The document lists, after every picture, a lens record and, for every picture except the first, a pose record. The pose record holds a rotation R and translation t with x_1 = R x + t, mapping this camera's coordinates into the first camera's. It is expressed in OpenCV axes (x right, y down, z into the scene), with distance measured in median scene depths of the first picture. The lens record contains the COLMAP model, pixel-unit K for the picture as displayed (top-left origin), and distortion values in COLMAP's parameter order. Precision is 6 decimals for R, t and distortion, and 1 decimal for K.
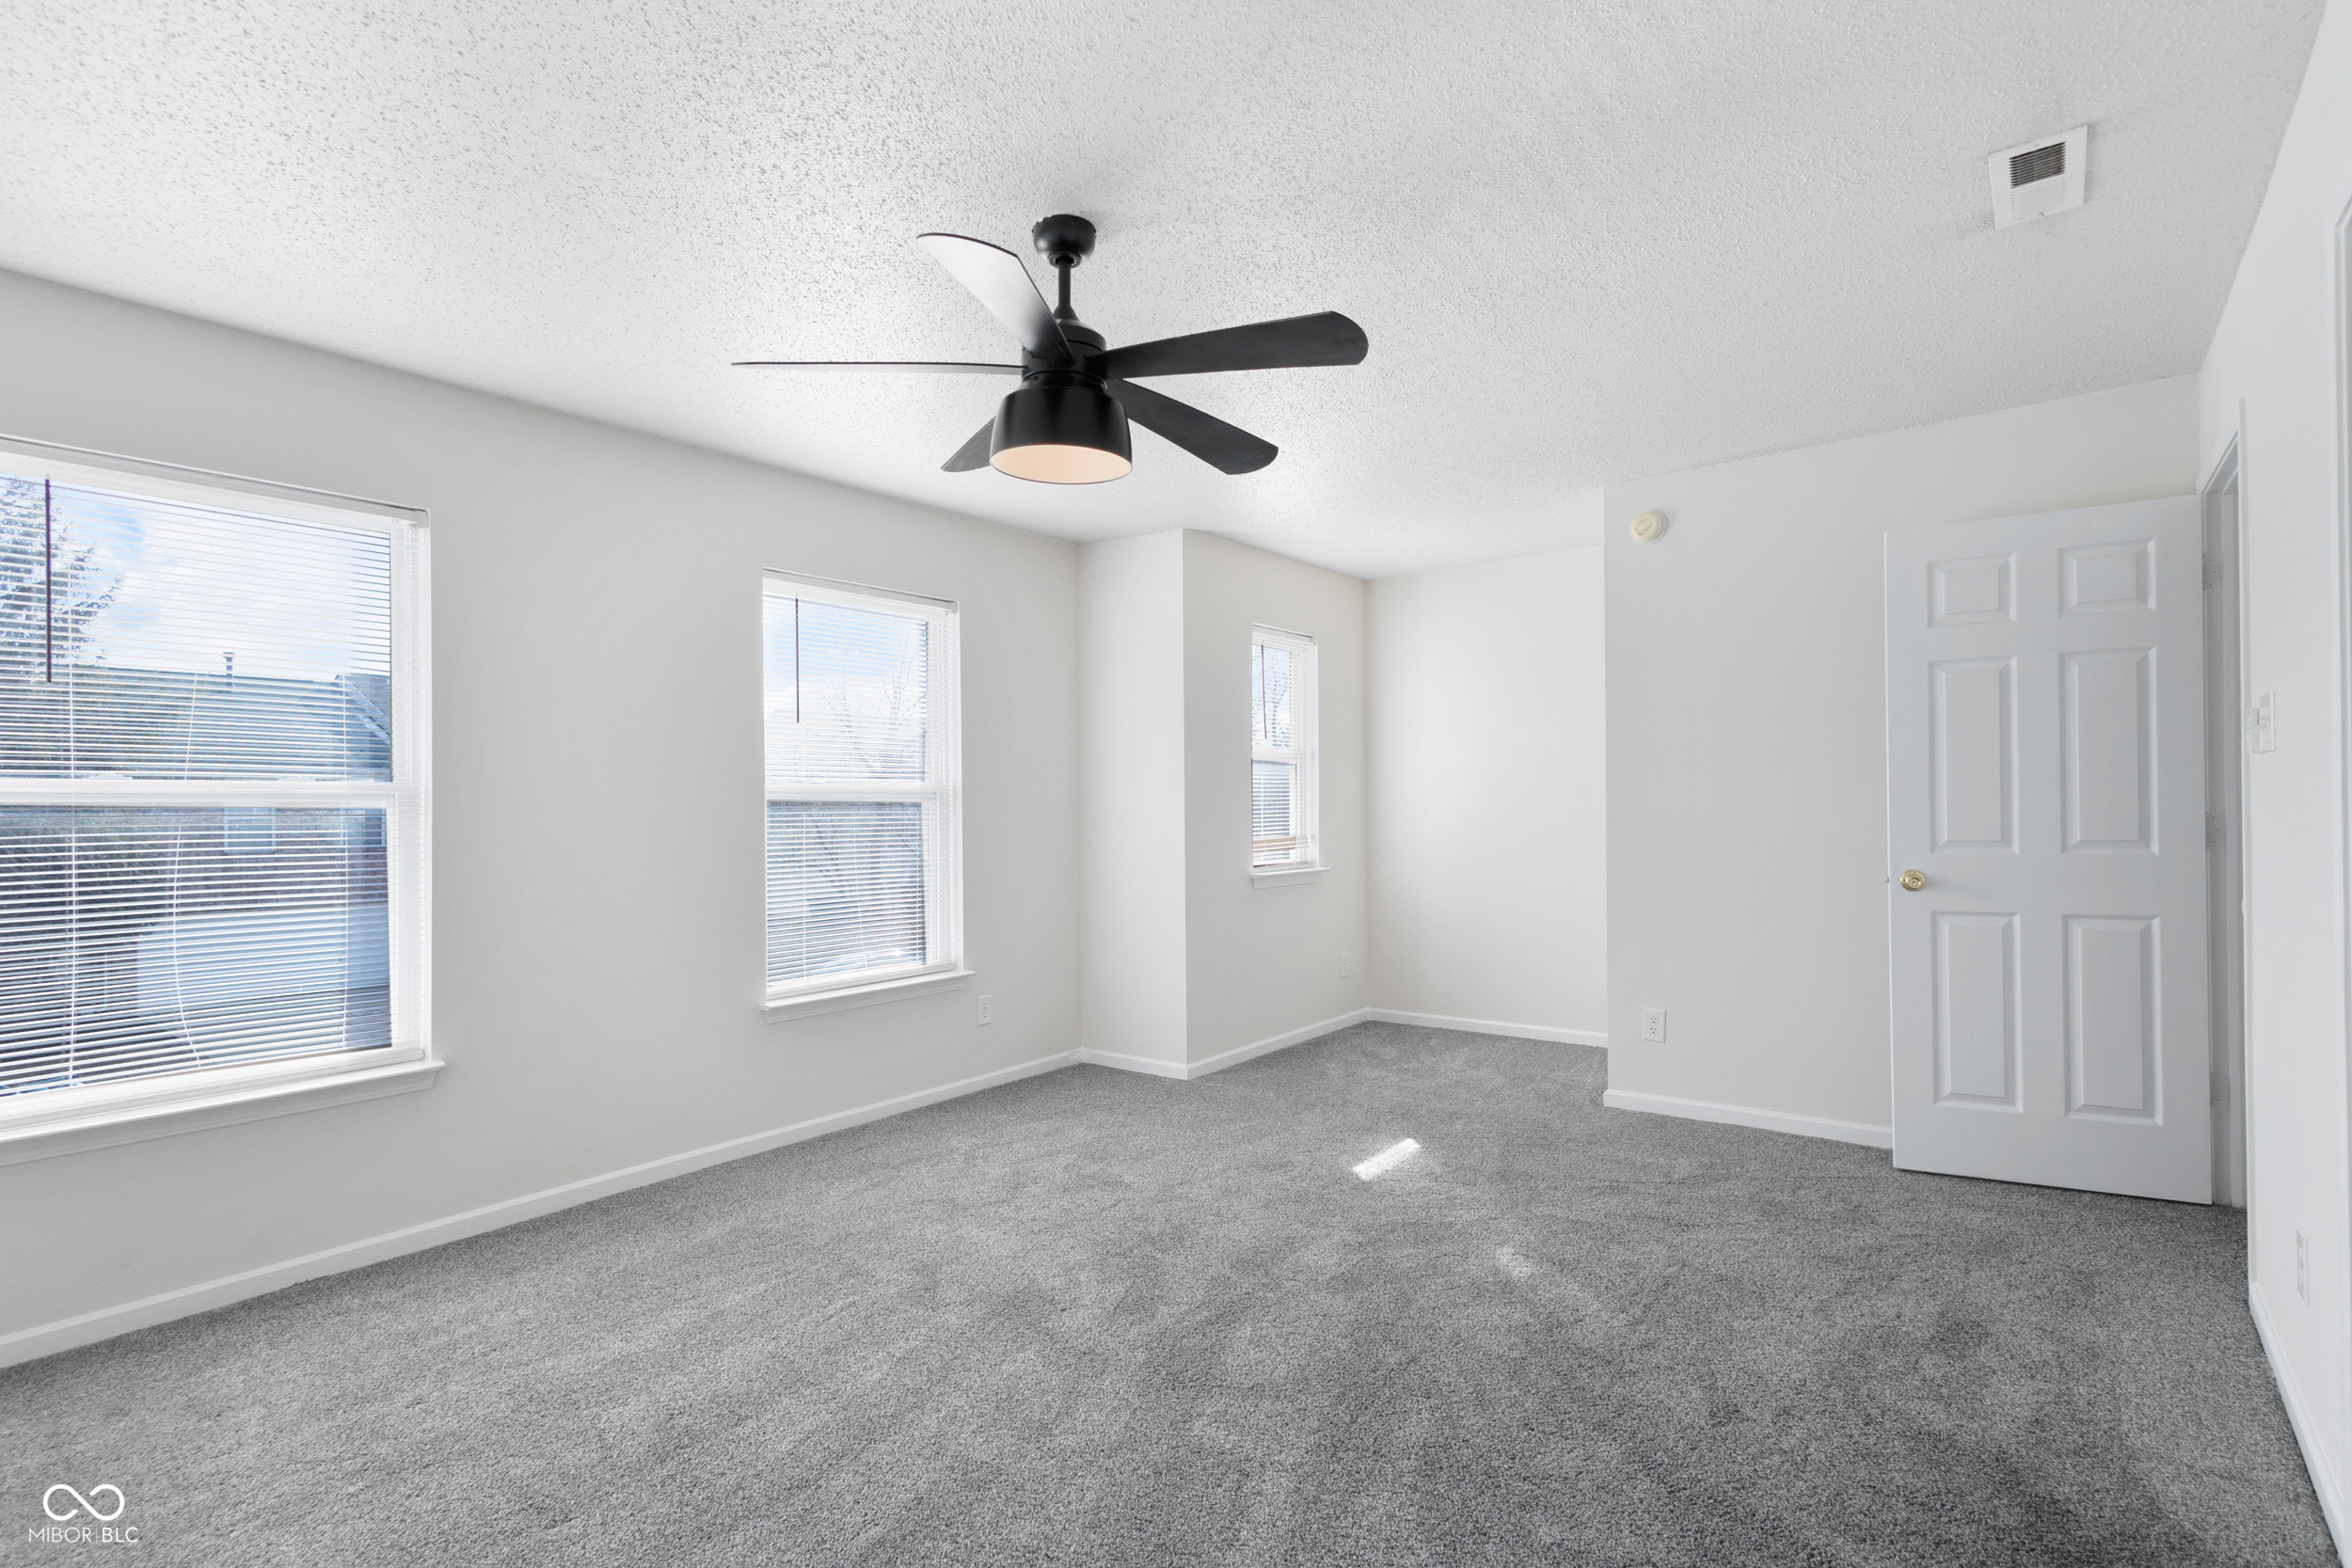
lens RADIAL K [[1095.3, 0, 1179.7], [0, 1095.3, 789.2], [0, 0, 1]] dist [0.008650, -0.000454]
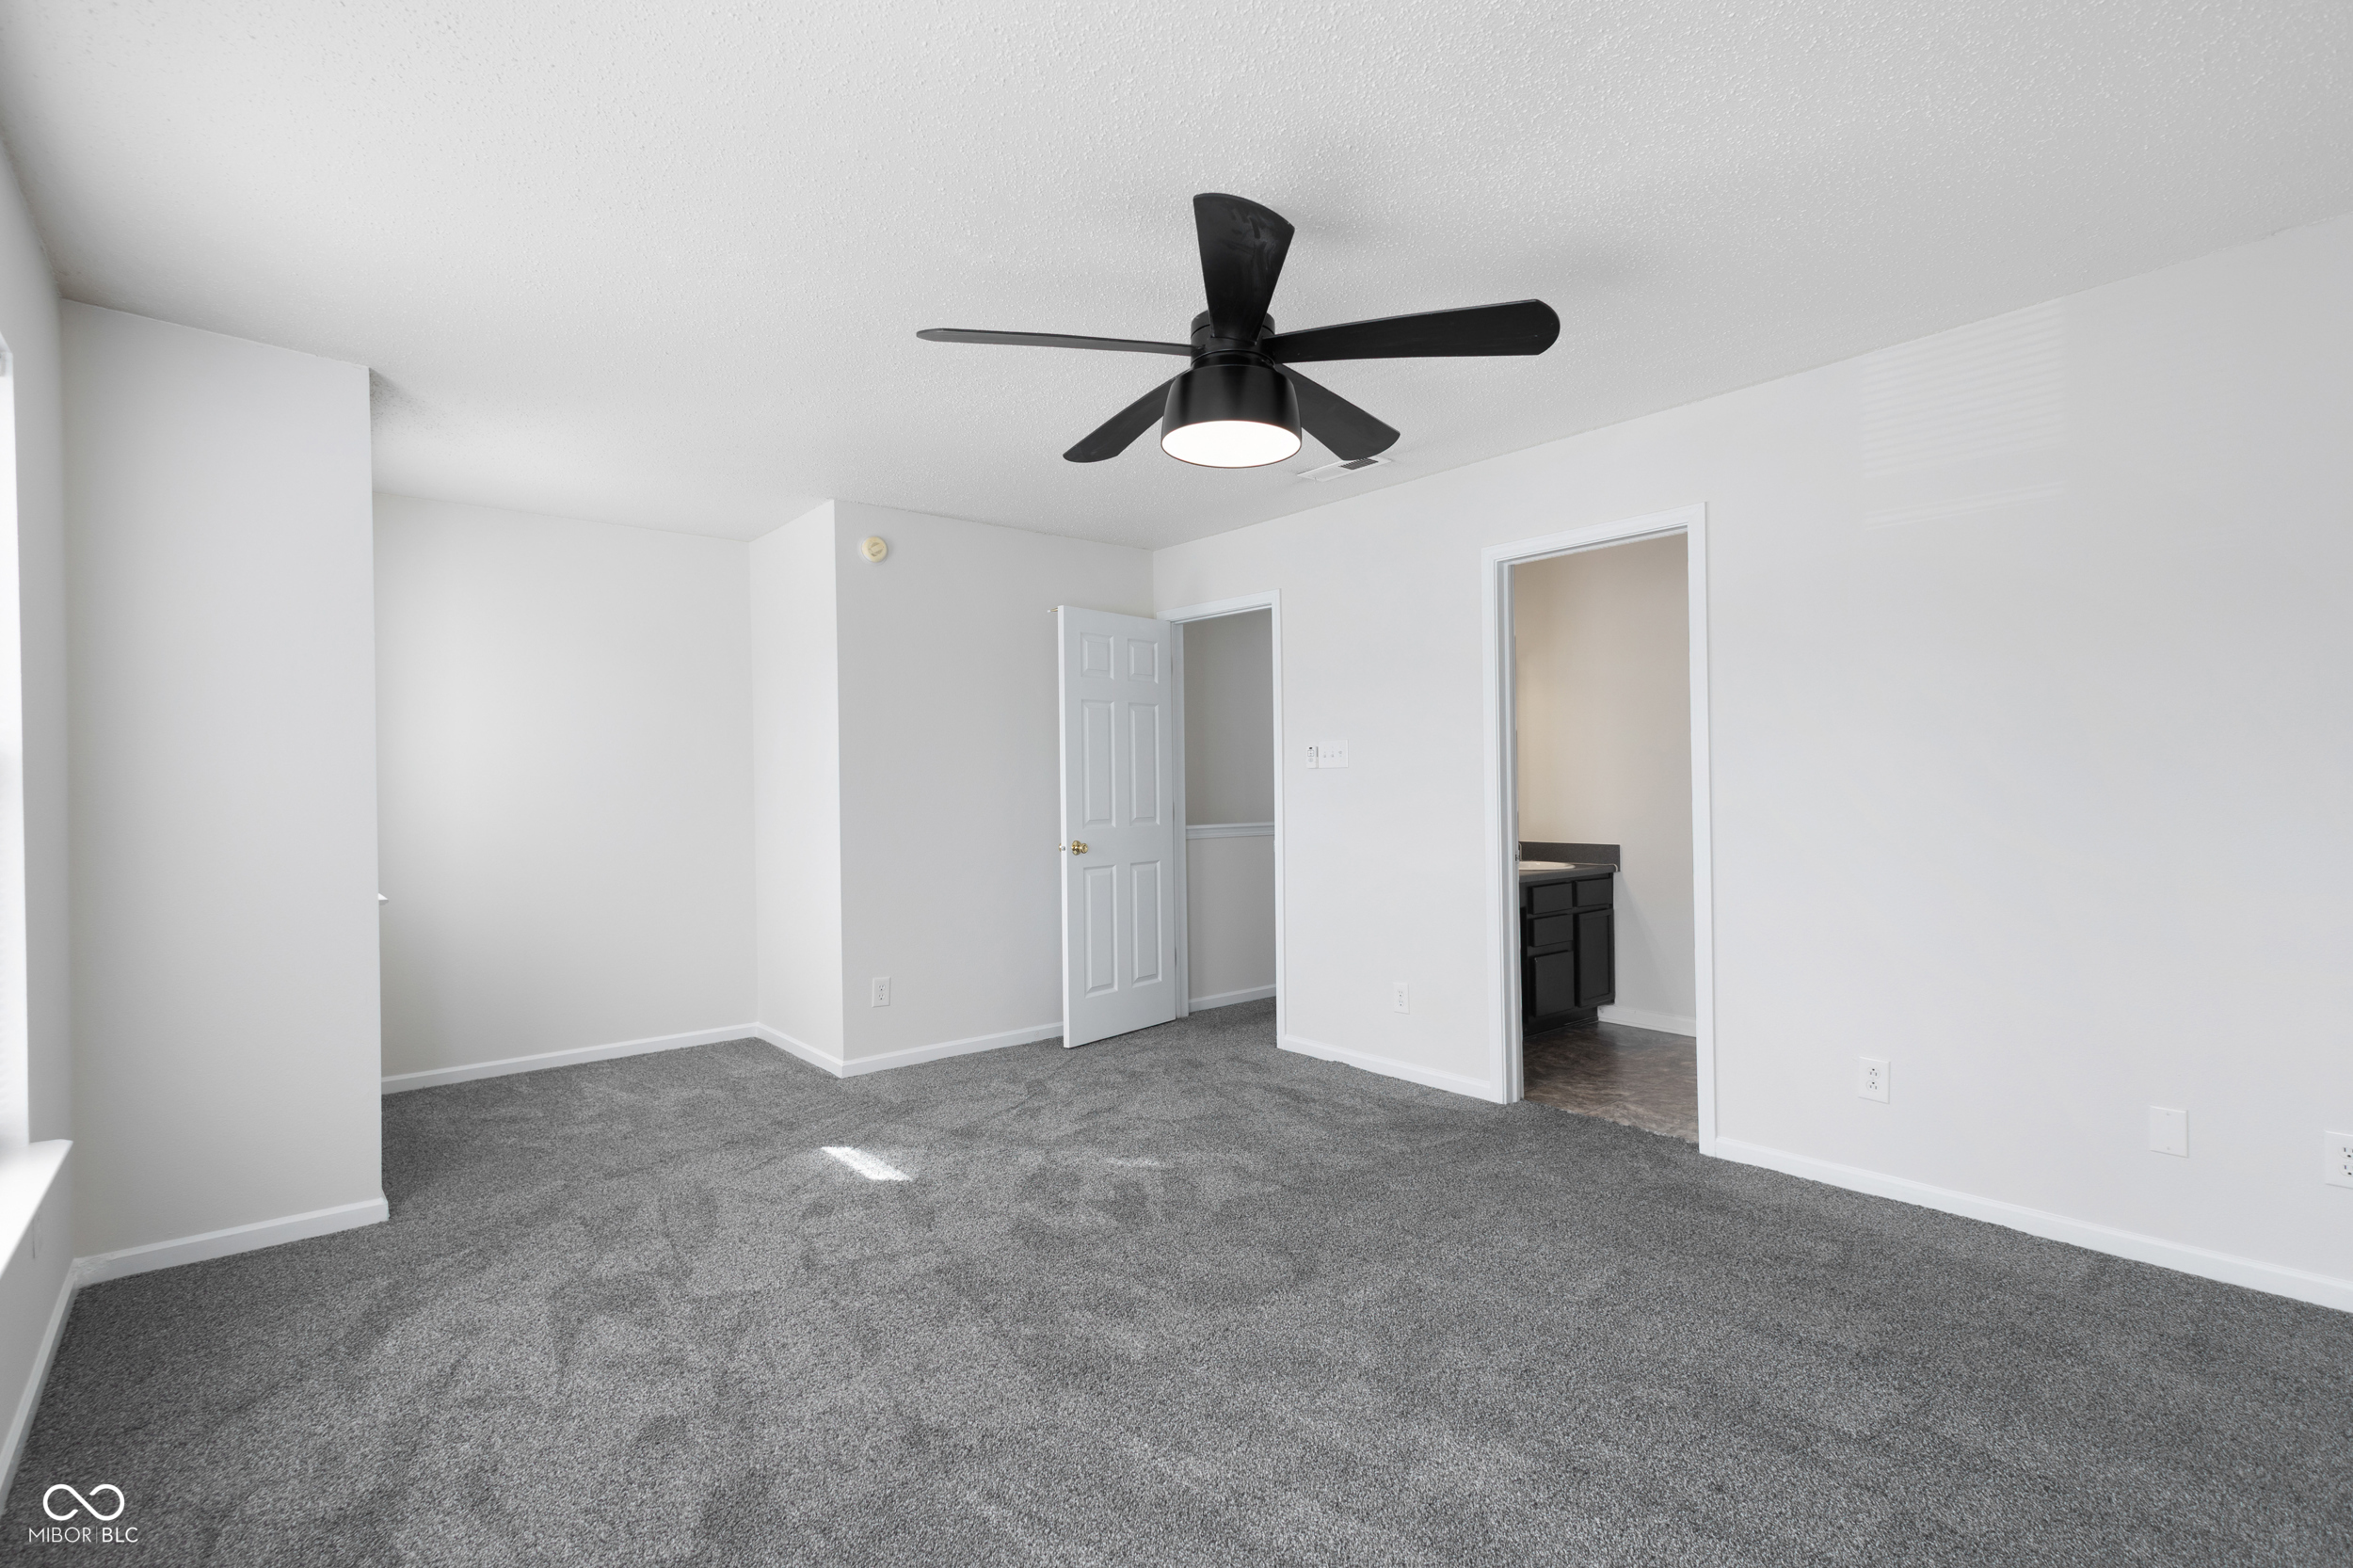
lens RADIAL K [[1118.6, 0, 1171.6], [0, 1118.6, 756.5], [0, 0, 1]] dist [0.010874, -0.001369]
pose [[0.206098, 0.032496, 0.977992, -0.836813], [-0.015943, 0.999427, -0.029848, 0.004123], [-0.978401, -0.009440, 0.206498, 0.612565]]
